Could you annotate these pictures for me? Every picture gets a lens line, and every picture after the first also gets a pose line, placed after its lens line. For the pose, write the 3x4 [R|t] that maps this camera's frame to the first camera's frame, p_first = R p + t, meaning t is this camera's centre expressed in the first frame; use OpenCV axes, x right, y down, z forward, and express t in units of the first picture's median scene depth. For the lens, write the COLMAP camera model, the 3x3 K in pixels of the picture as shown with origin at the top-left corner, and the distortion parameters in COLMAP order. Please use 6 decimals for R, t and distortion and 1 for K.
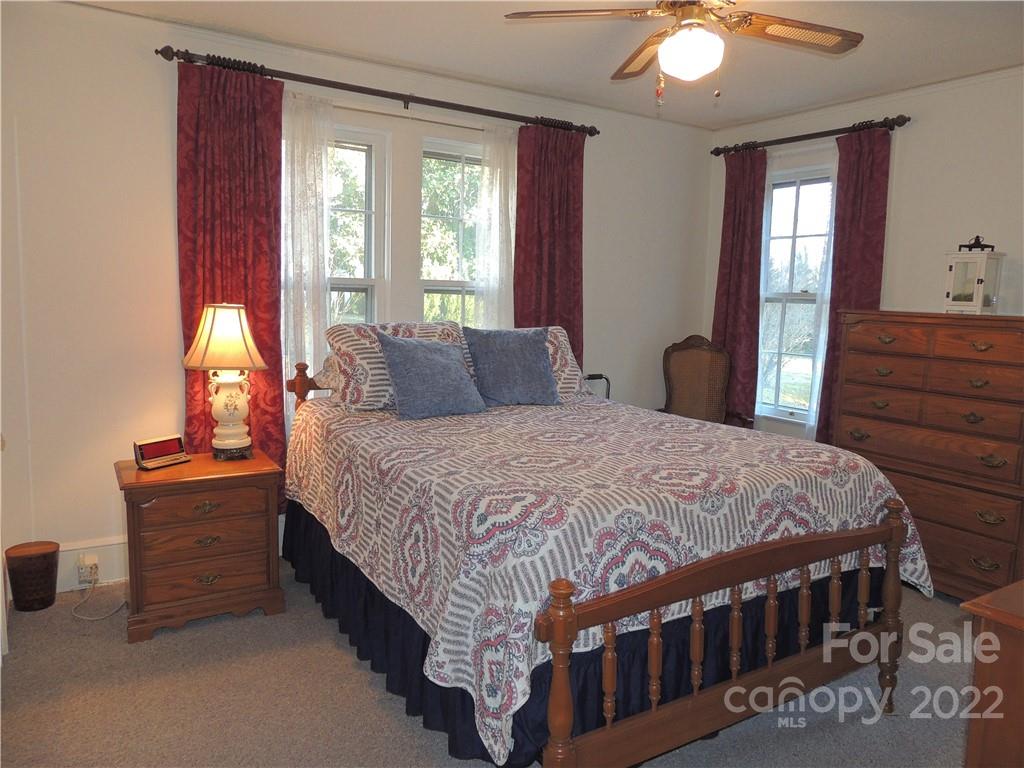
lens RADIAL K [[731.7, 0, 511.0], [0, 731.7, 383.9], [0, 0, 1]] dist [-0.004655, -0.001901]
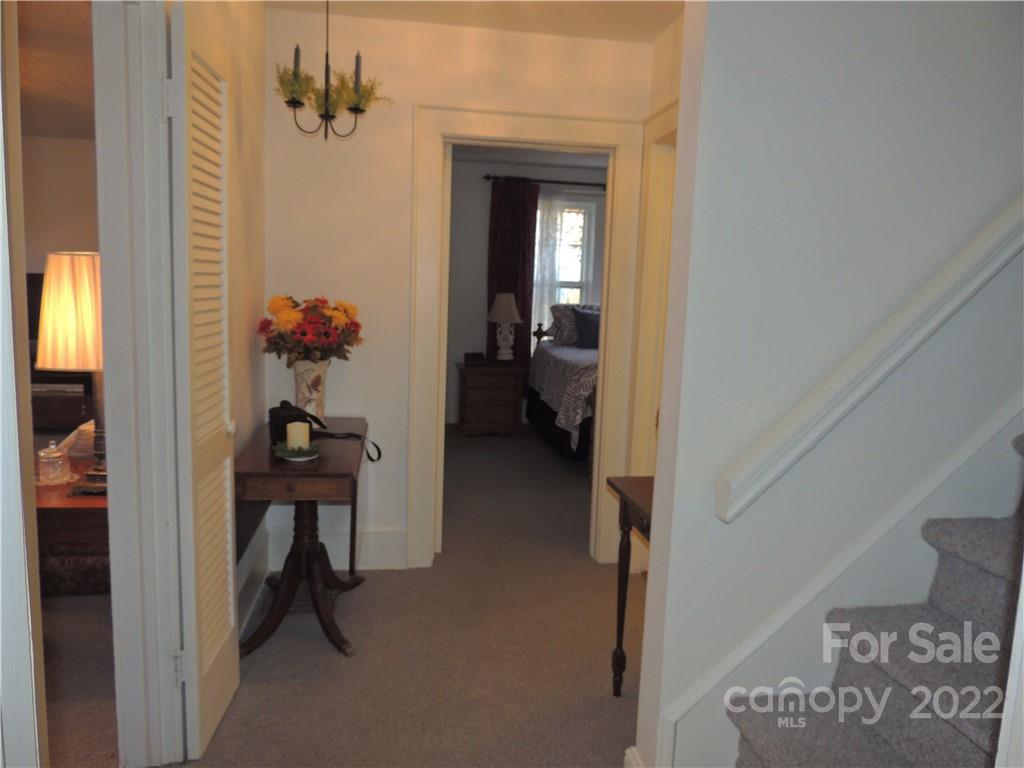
lens RADIAL K [[731.7, 0, 511.3], [0, 731.7, 383.7], [0, 0, 1]] dist [-0.004655, -0.001901]
pose [[0.918208, 0.051747, -0.392703, 0.469644], [-0.051430, 0.998612, 0.011338, 0.127279], [0.392745, 0.009786, 0.919596, -0.947231]]
